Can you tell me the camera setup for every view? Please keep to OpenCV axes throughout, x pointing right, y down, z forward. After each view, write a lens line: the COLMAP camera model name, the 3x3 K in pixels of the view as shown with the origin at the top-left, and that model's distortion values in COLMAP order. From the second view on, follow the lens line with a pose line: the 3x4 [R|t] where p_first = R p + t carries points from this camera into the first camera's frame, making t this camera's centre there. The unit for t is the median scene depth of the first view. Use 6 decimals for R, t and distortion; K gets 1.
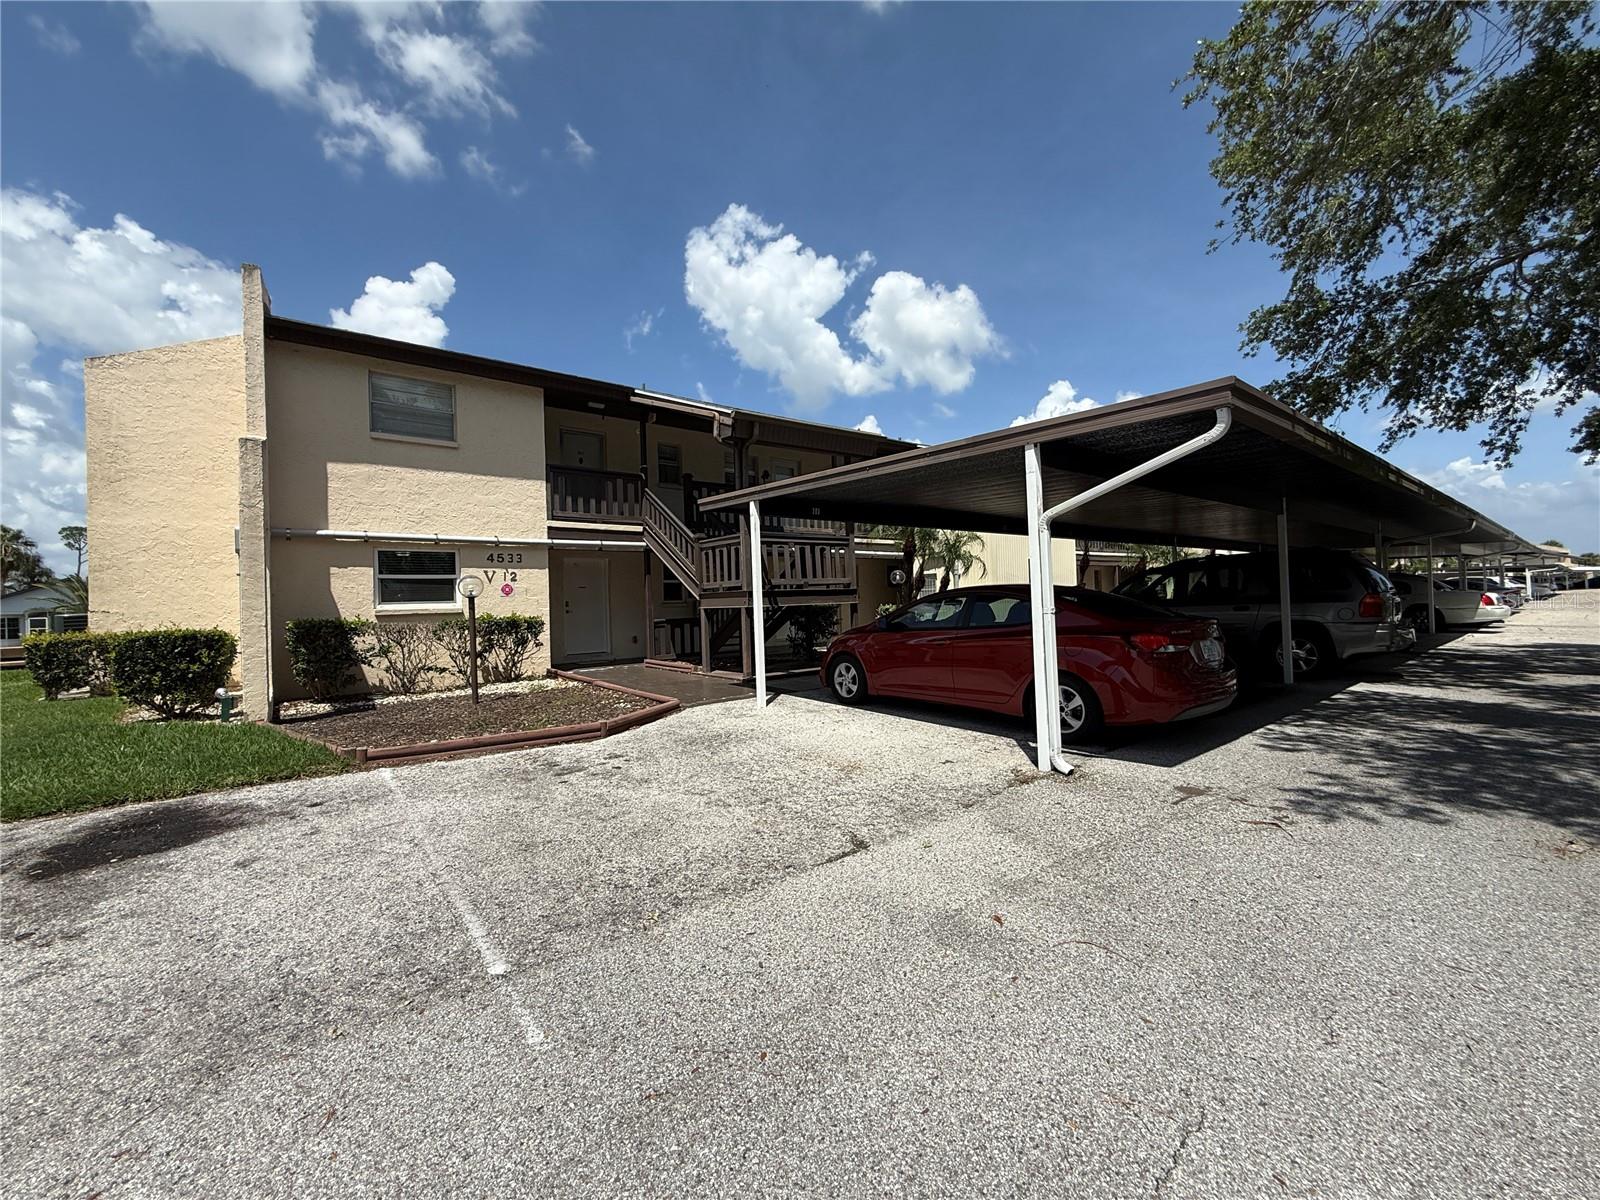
lens RADIAL K [[638.0, 0, 793.7], [0, 638.0, 599.0], [0, 0, 1]] dist [-0.000863, 0.000958]
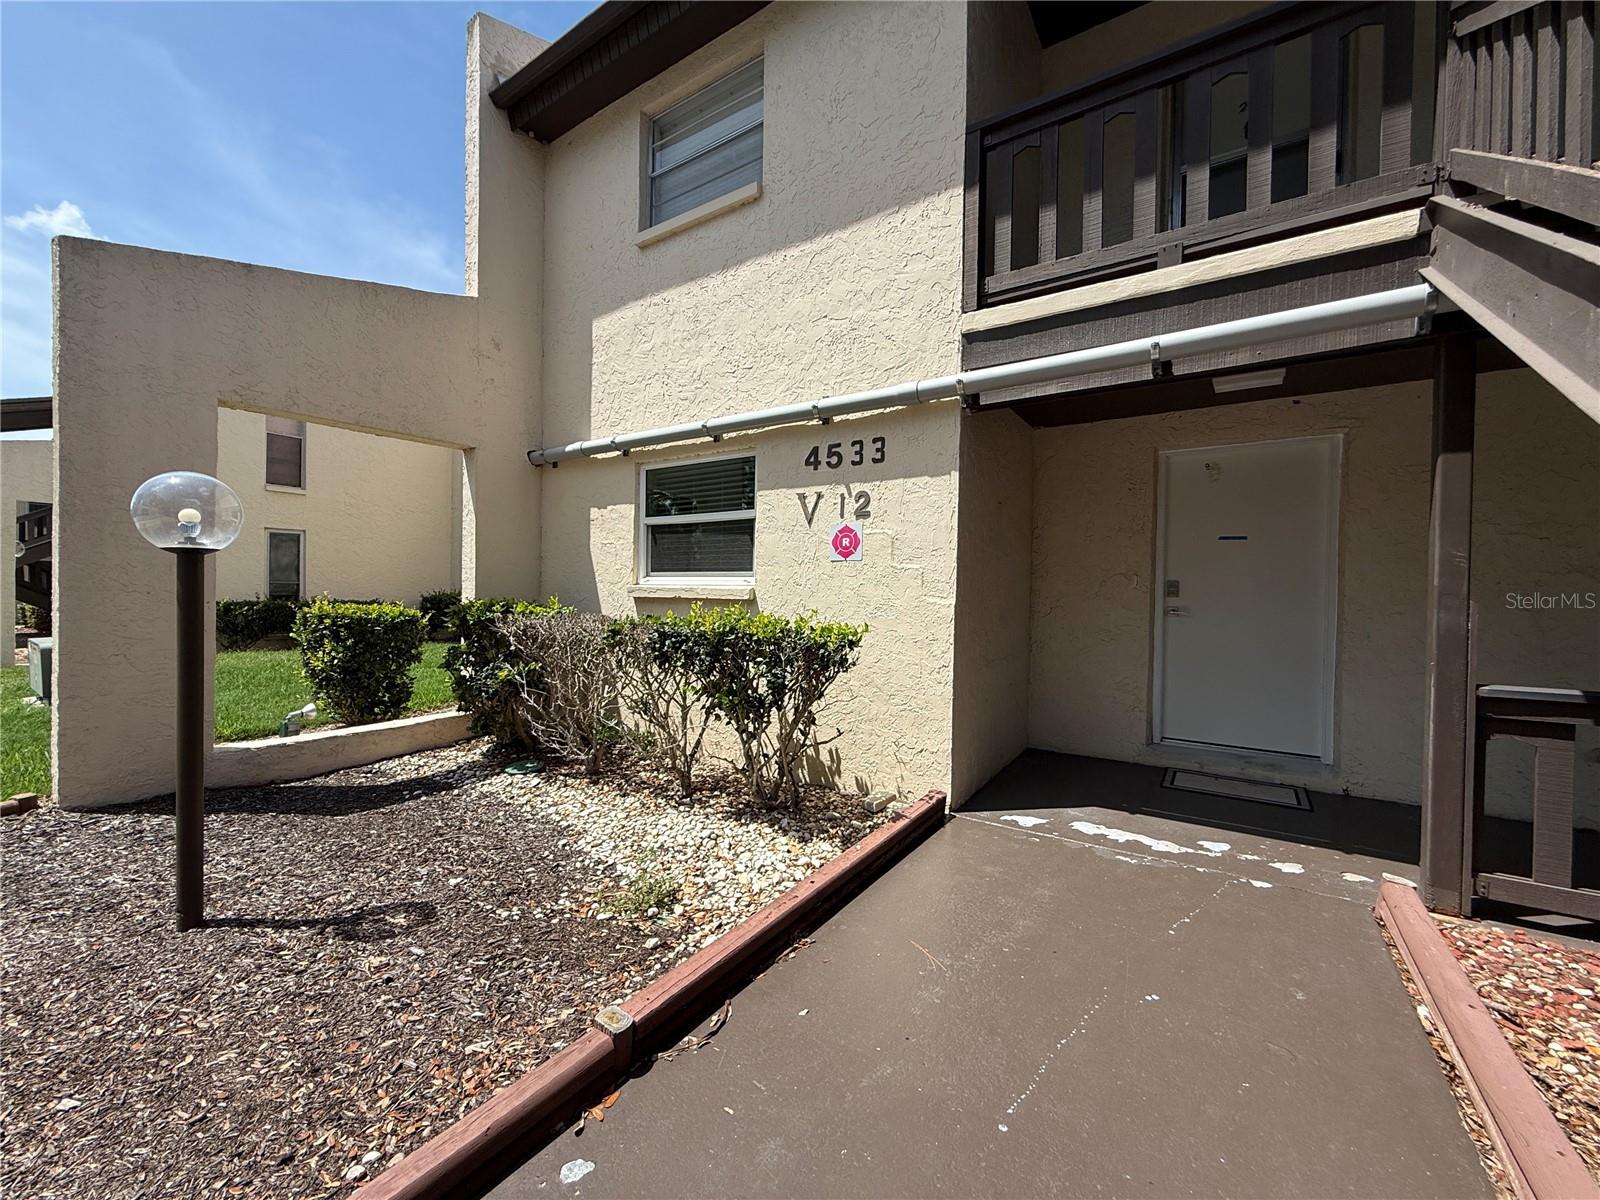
lens RADIAL K [[638.0, 0, 793.7], [0, 638.0, 599.0], [0, 0, 1]] dist [-0.000863, 0.000958]
pose [[0.280721, 0.056882, -0.958102, -0.113388], [-0.009957, 0.998361, 0.056355, -0.002714], [0.959738, -0.006280, 0.280827, 0.879369]]
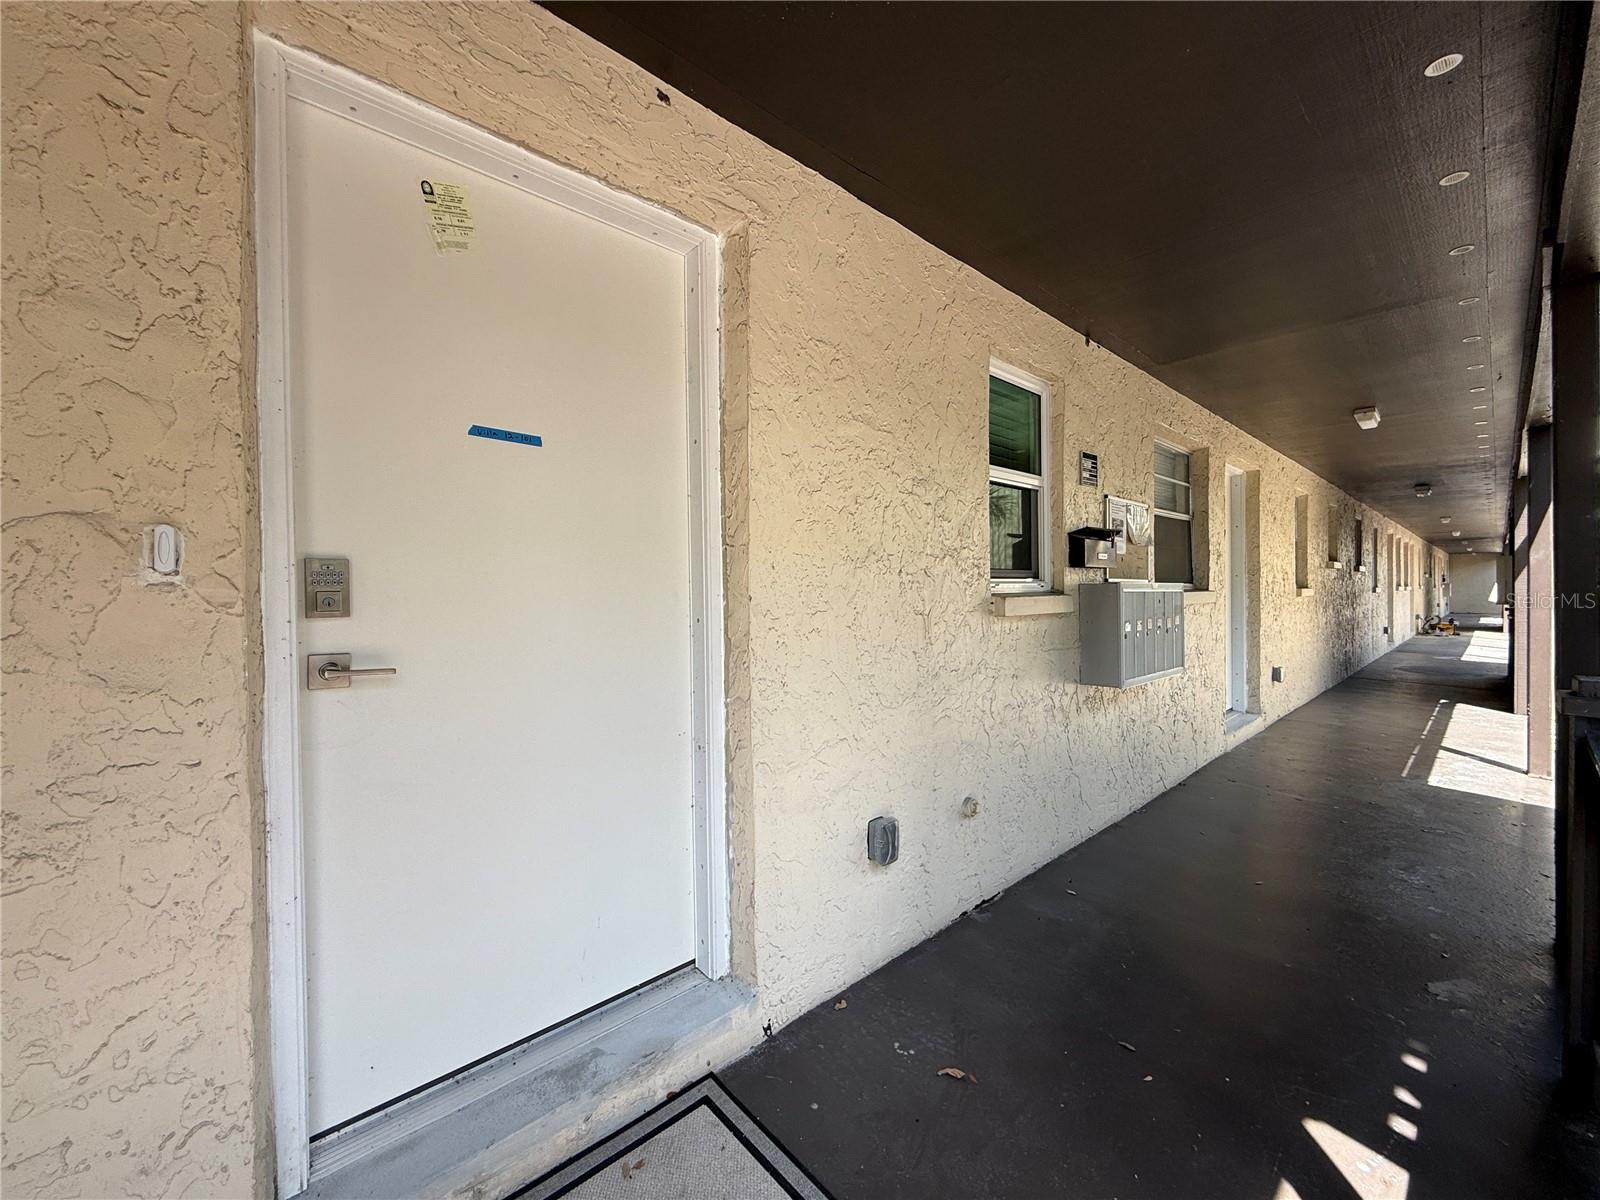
lens RADIAL K [[638.0, 0, 793.7], [0, 638.0, 599.0], [0, 0, 1]] dist [-0.000863, 0.000958]
pose [[0.998710, 0.024439, 0.044514, -0.282868], [-0.025440, 0.999433, 0.022053, 0.005246], [-0.043949, -0.023157, 0.998765, 1.038846]]
